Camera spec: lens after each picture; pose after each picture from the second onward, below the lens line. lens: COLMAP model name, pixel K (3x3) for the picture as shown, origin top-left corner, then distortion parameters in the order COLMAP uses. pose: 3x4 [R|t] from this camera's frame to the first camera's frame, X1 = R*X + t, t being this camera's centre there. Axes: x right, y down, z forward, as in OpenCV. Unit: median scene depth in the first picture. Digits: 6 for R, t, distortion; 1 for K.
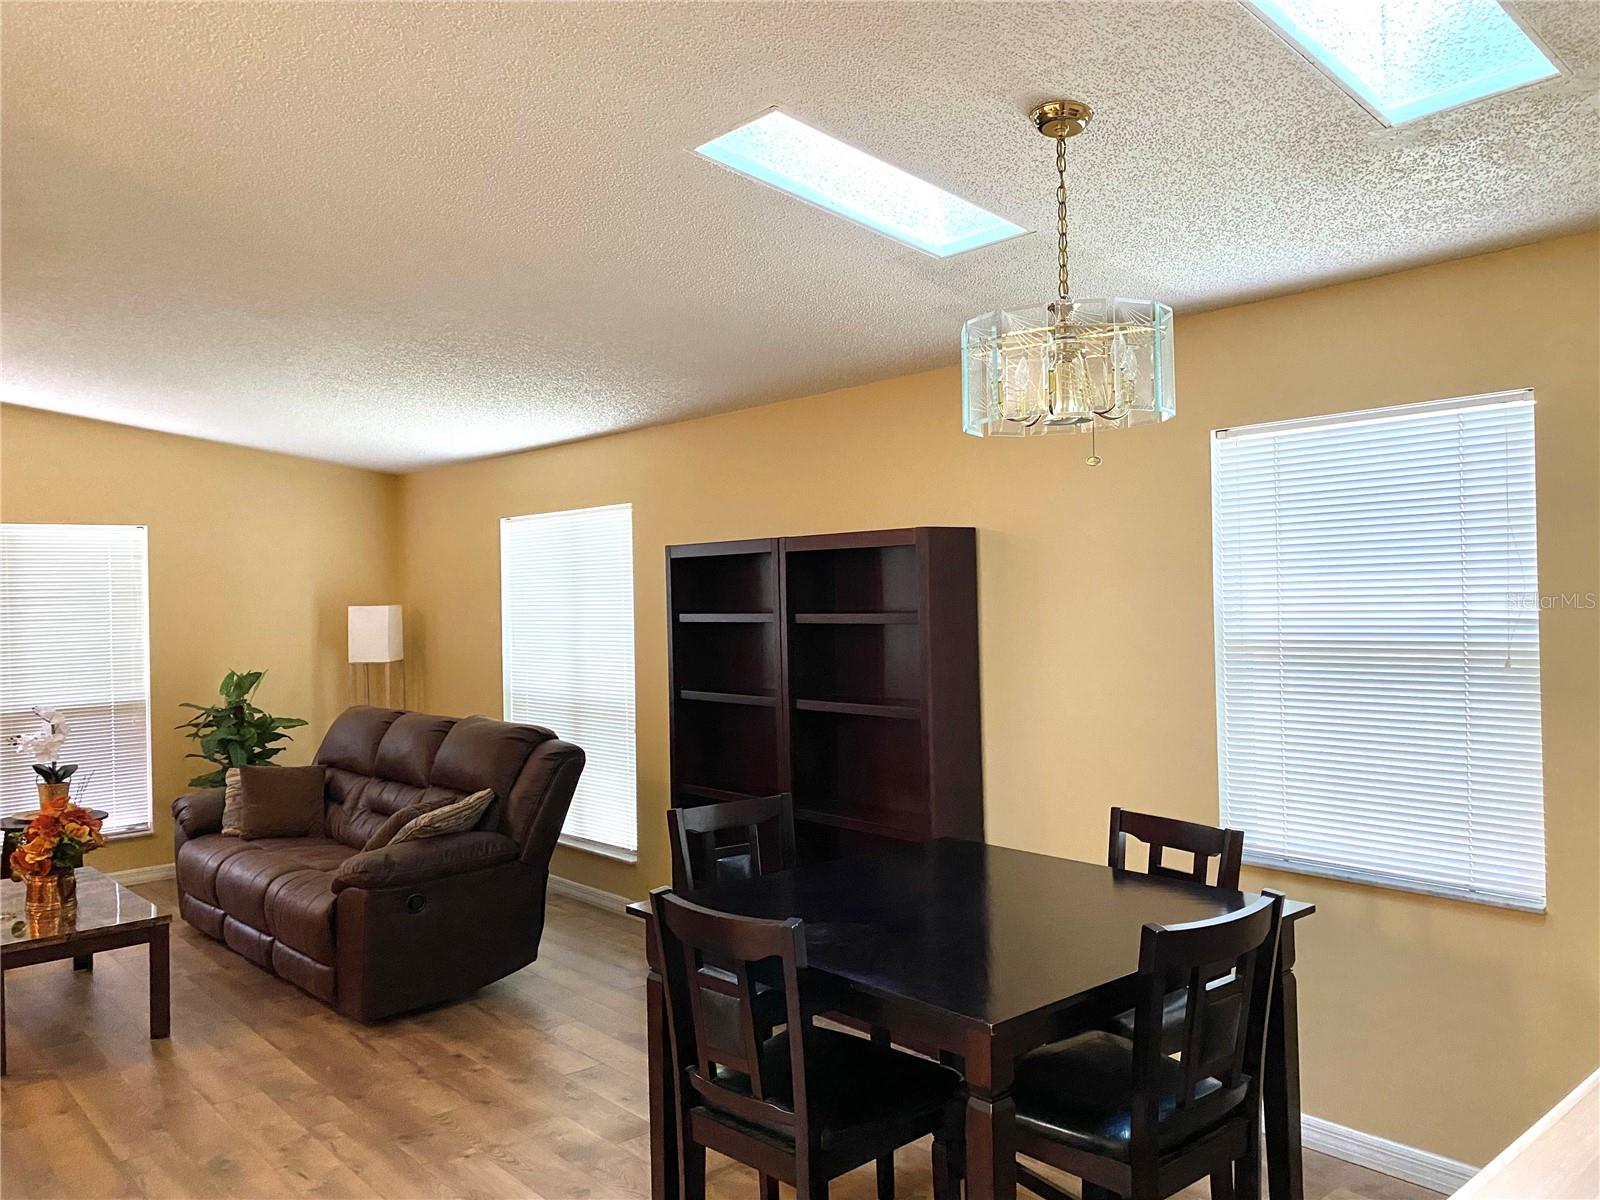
lens RADIAL K [[1196.3, 0, 800.0], [0, 1196.3, 600.0], [0, 0, 1]] dist [0.027159, -0.000785]
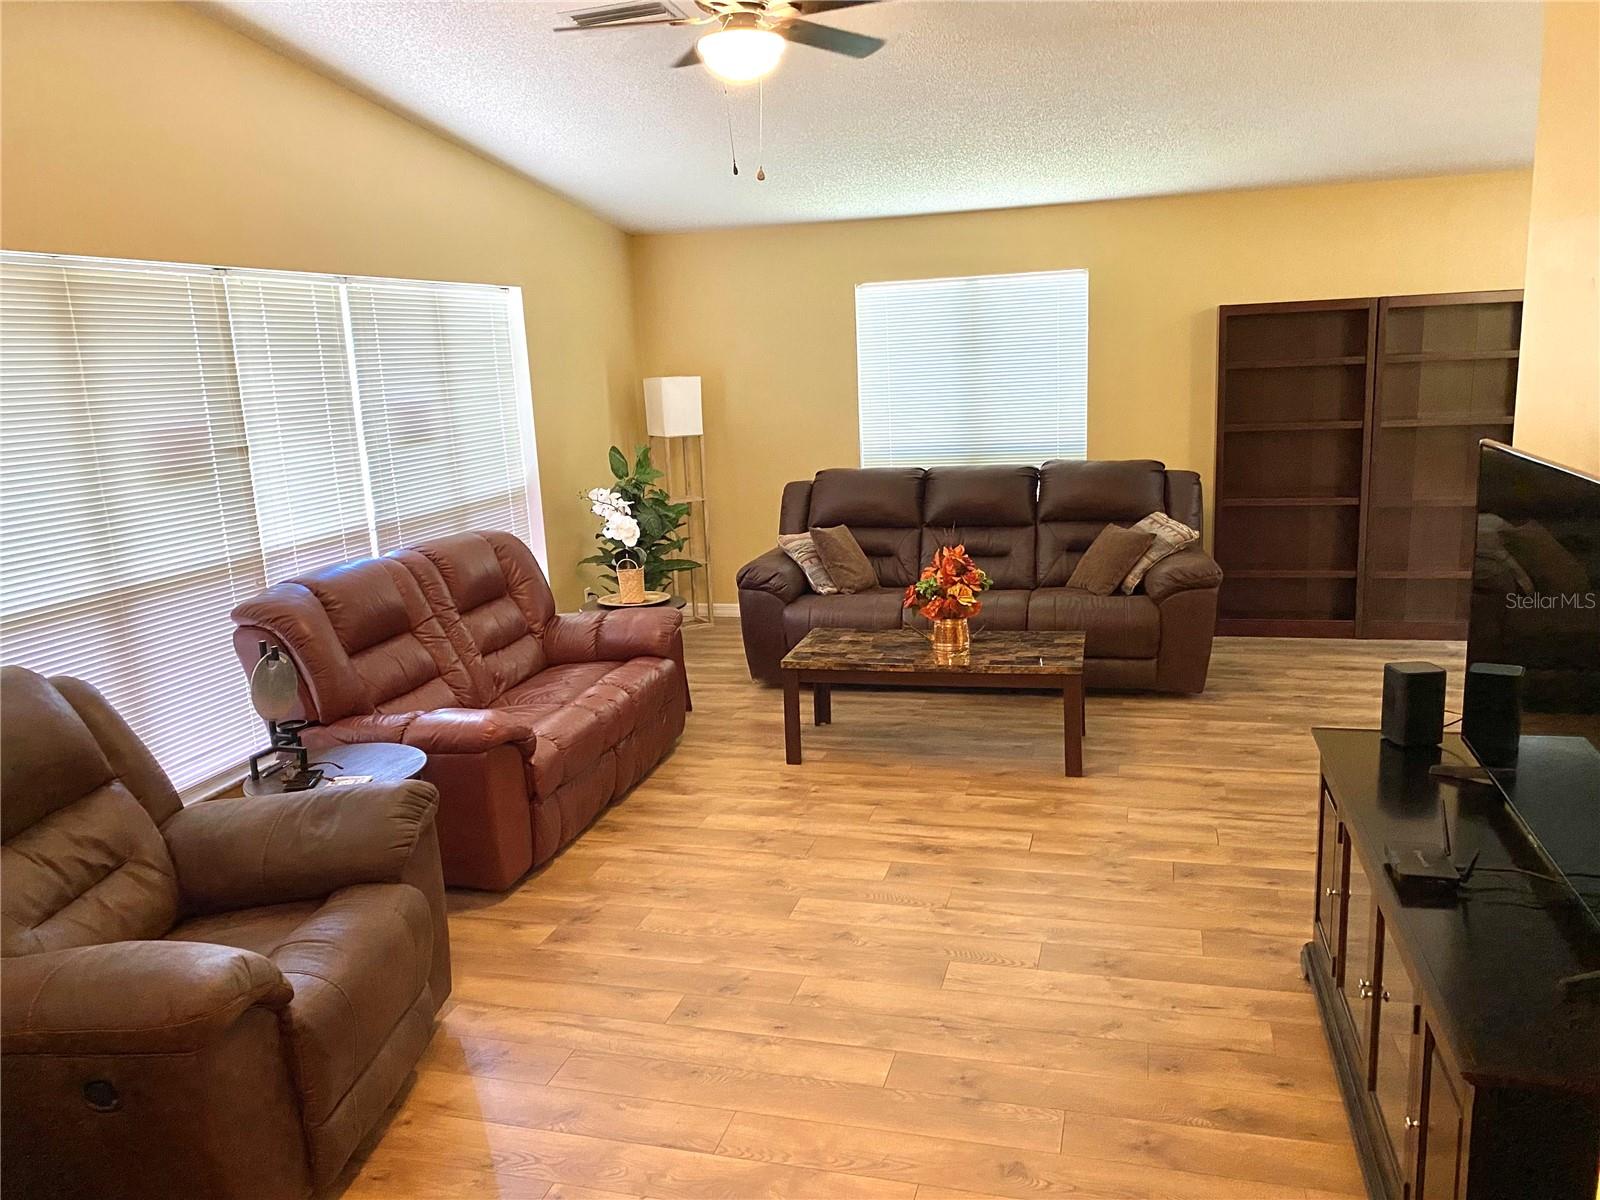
lens RADIAL K [[1196.3, 0, 800.0], [0, 1196.3, 600.0], [0, 0, 1]] dist [0.027159, -0.000785]
pose [[0.841706, -0.132418, 0.523447, -1.365741], [0.033964, 0.980526, 0.193432, -0.002407], [-0.538867, -0.145035, 0.829812, 0.198219]]
